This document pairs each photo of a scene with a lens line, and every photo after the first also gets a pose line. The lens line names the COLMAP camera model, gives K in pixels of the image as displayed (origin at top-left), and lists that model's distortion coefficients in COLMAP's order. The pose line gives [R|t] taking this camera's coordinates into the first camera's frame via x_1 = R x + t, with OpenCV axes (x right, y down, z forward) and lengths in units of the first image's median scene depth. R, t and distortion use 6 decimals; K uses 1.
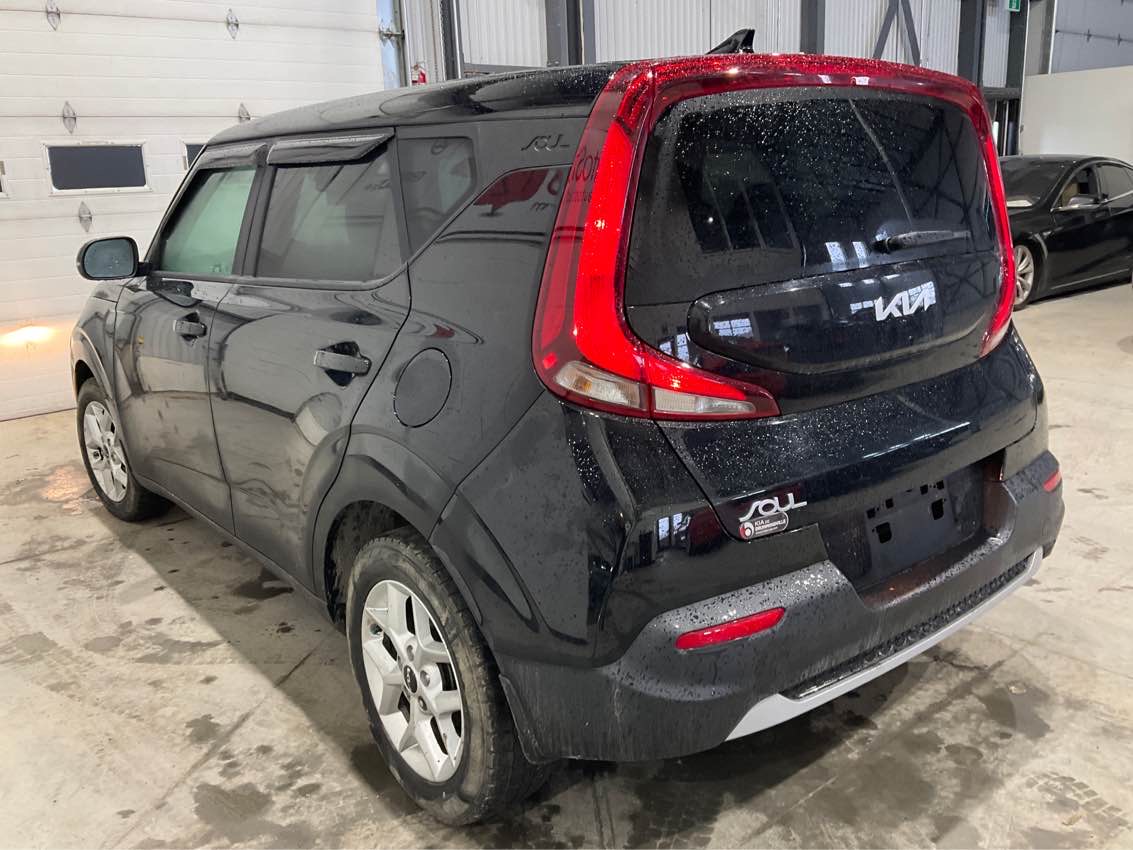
lens RADIAL K [[942.3, 0, 566.5], [0, 942.3, 425.0], [0, 0, 1]] dist [-0.029730, 0.001378]
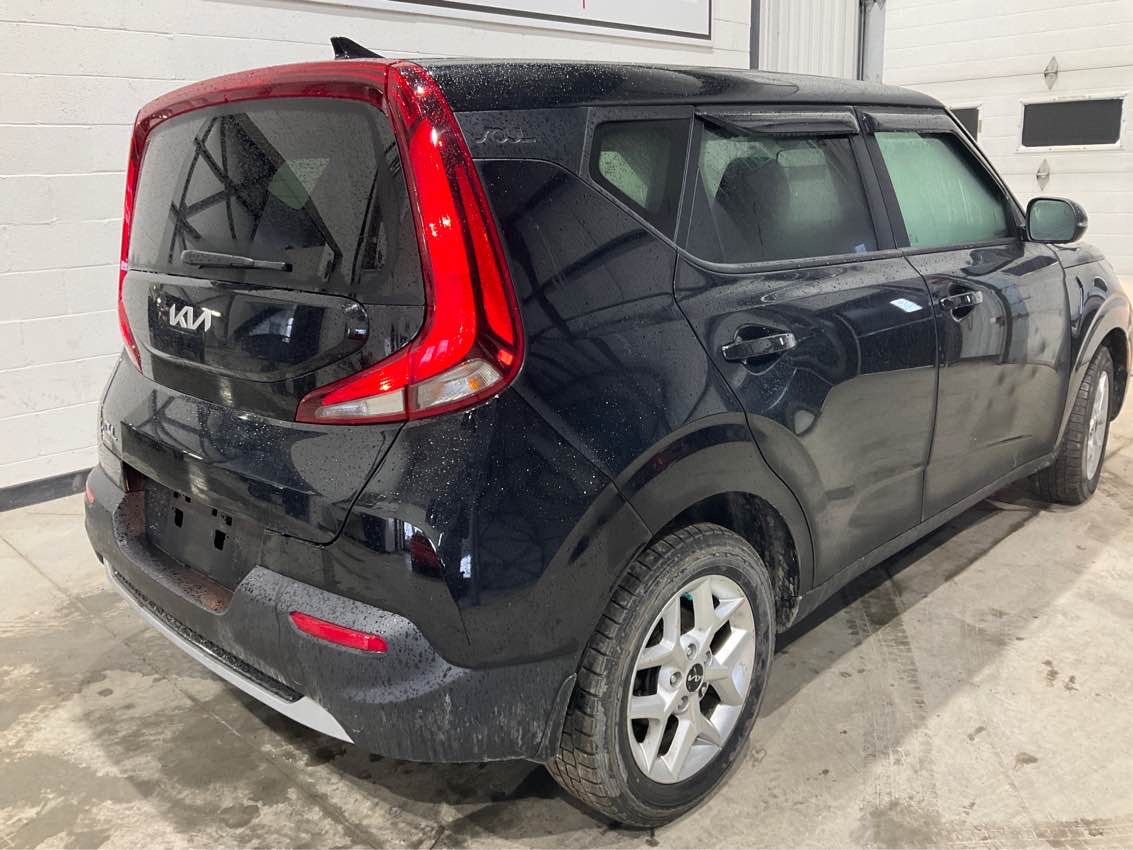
lens RADIAL K [[942.3, 0, 566.5], [0, 942.3, 425.0], [0, 0, 1]] dist [-0.029730, 0.001378]
pose [[0.106923, 0.285119, -0.952510, 0.795583], [-0.218033, 0.941407, 0.257321, -0.209135], [0.970067, 0.180165, 0.162823, 0.704757]]
